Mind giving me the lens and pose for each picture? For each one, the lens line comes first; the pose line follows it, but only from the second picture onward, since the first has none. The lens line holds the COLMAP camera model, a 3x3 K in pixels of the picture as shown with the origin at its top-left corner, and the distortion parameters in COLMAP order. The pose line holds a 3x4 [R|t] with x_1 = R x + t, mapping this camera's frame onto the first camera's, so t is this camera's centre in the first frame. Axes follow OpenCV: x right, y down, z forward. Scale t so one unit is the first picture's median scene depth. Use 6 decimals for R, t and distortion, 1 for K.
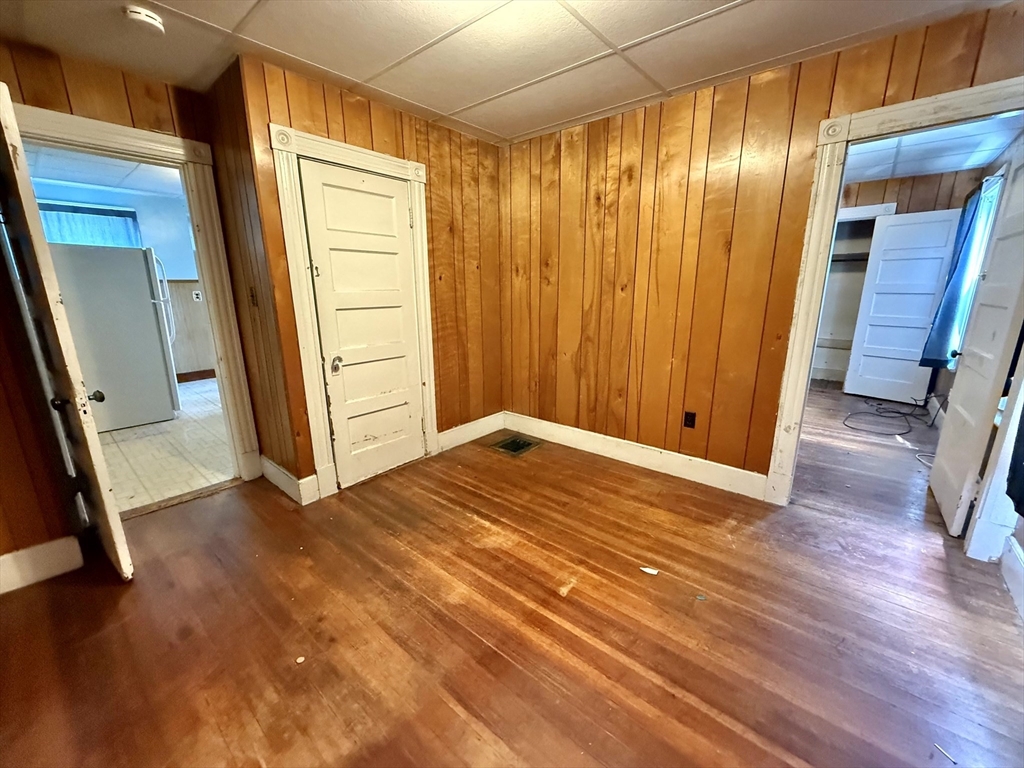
lens RADIAL K [[408.0, 0, 511.9], [0, 408.0, 386.2], [0, 0, 1]] dist [-0.001682, -0.000638]
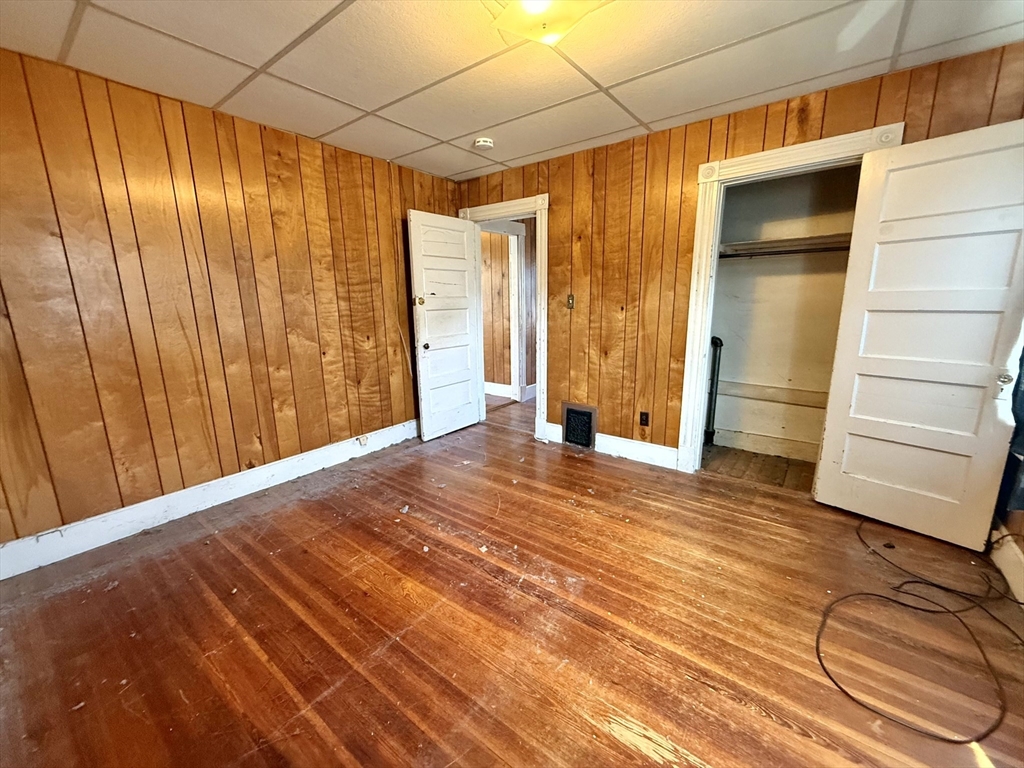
lens RADIAL K [[408.0, 0, 511.9], [0, 408.0, 384.1], [0, 0, 1]] dist [-0.001682, -0.000638]
pose [[0.999294, -0.014694, 0.034566, 1.547010], [0.016067, 0.999079, -0.039784, -0.444551], [-0.033950, 0.040311, 0.998610, 1.835816]]
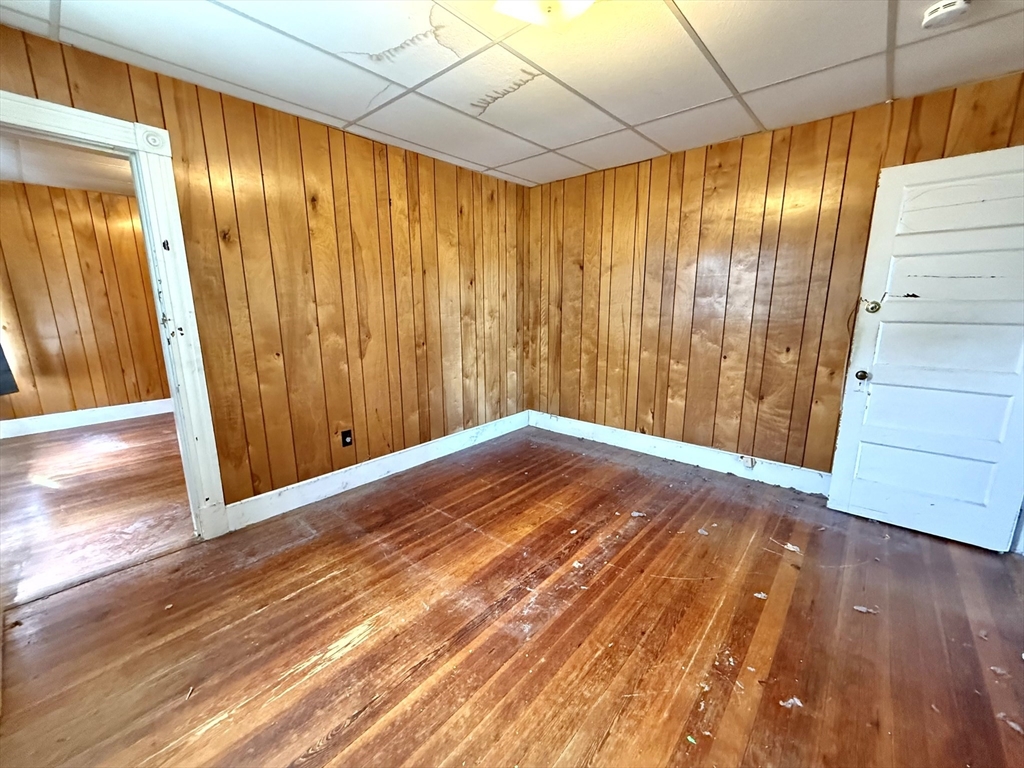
lens RADIAL K [[408.0, 0, 510.9], [0, 408.0, 383.4], [0, 0, 1]] dist [-0.001682, -0.000638]
pose [[-0.026246, 0.207045, -0.977979, 2.364422], [-0.236588, 0.949236, 0.207309, -0.654515], [0.971255, 0.236820, 0.024070, 2.565930]]
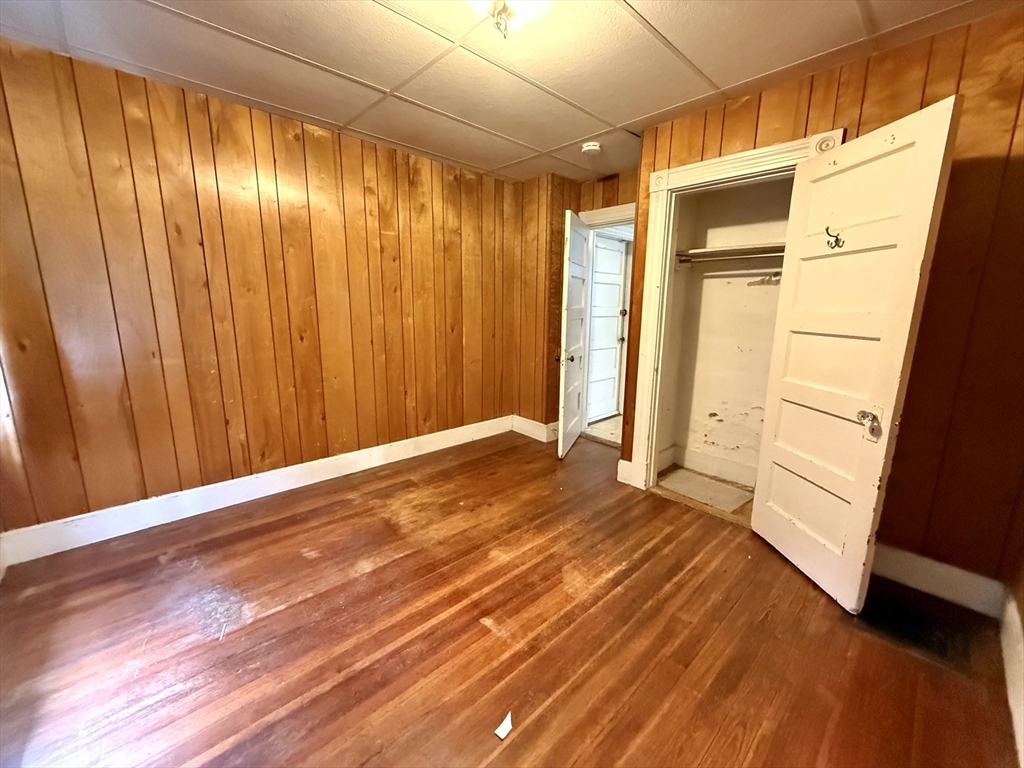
lens RADIAL K [[408.0, 0, 510.9], [0, 408.0, 384.7], [0, 0, 1]] dist [-0.001682, -0.000638]
pose [[-0.105265, 0.191985, -0.975736, 0.847798], [-0.249914, 0.944590, 0.212818, -0.203298], [0.962529, 0.266253, -0.051452, 0.872907]]
